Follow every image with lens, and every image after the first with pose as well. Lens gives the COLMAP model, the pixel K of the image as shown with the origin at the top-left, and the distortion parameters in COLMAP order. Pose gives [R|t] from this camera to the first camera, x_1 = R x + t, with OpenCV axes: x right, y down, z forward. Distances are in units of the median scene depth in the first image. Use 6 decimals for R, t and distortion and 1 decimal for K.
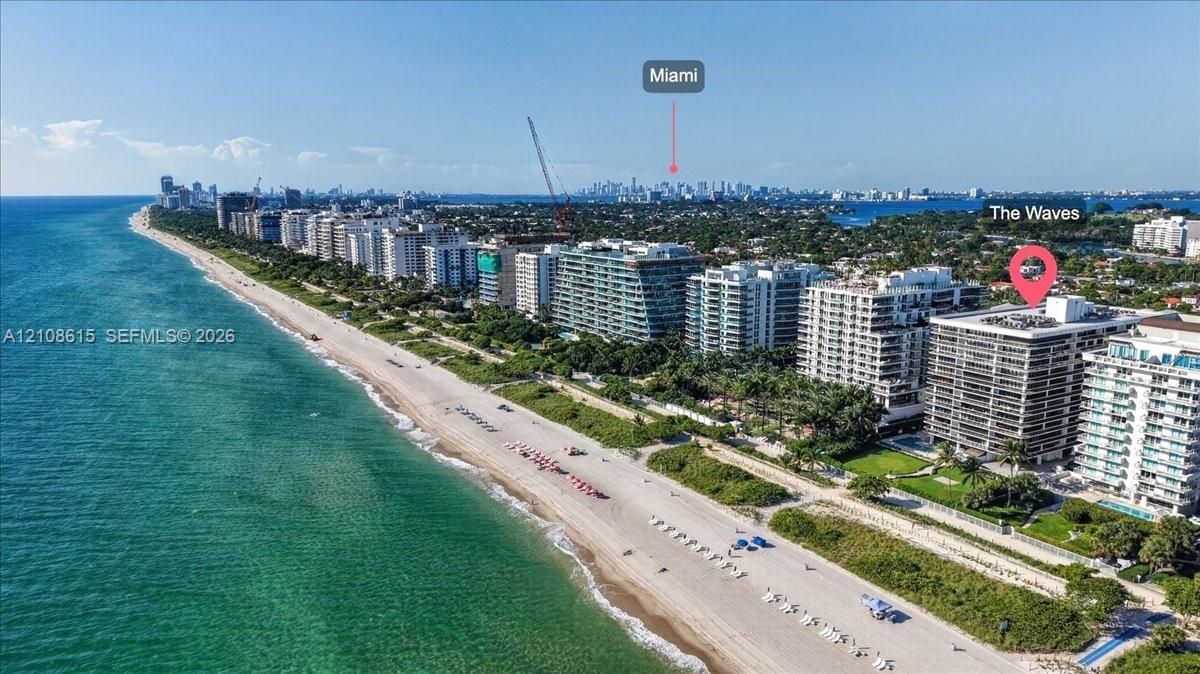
lens RADIAL K [[792.2, 0, 601.4], [0, 792.2, 337.0], [0, 0, 1]] dist [0.011520, -0.004143]
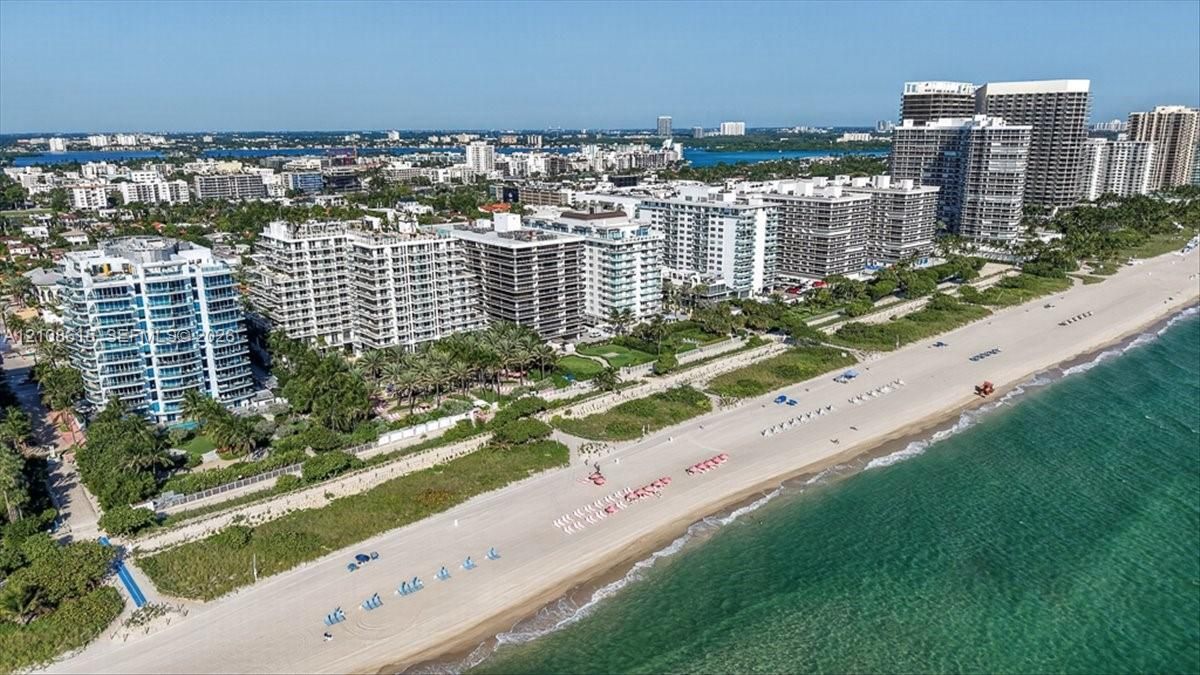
lens RADIAL K [[792.2, 0, 598.6], [0, 792.2, 339.3], [0, 0, 1]] dist [0.011520, -0.004143]
pose [[-0.181694, -0.245644, 0.952180, -0.734272], [0.183916, 0.942722, 0.278299, -0.193186], [-0.966003, 0.225686, -0.126109, 1.082489]]
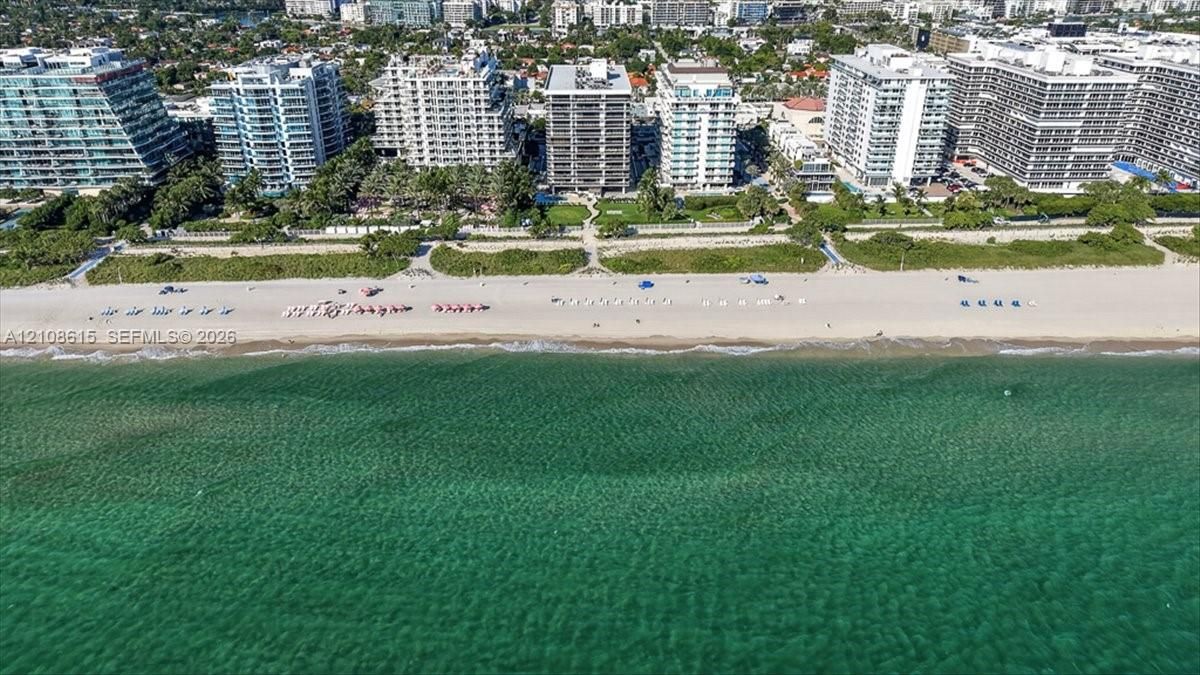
lens RADIAL K [[792.2, 0, 596.6], [0, 792.2, 340.8], [0, 0, 1]] dist [0.011520, -0.004143]
pose [[0.479240, -0.383513, 0.789460, -0.673142], [0.154527, 0.922299, 0.354240, -0.090894], [-0.863974, -0.047774, 0.501266, 0.311589]]
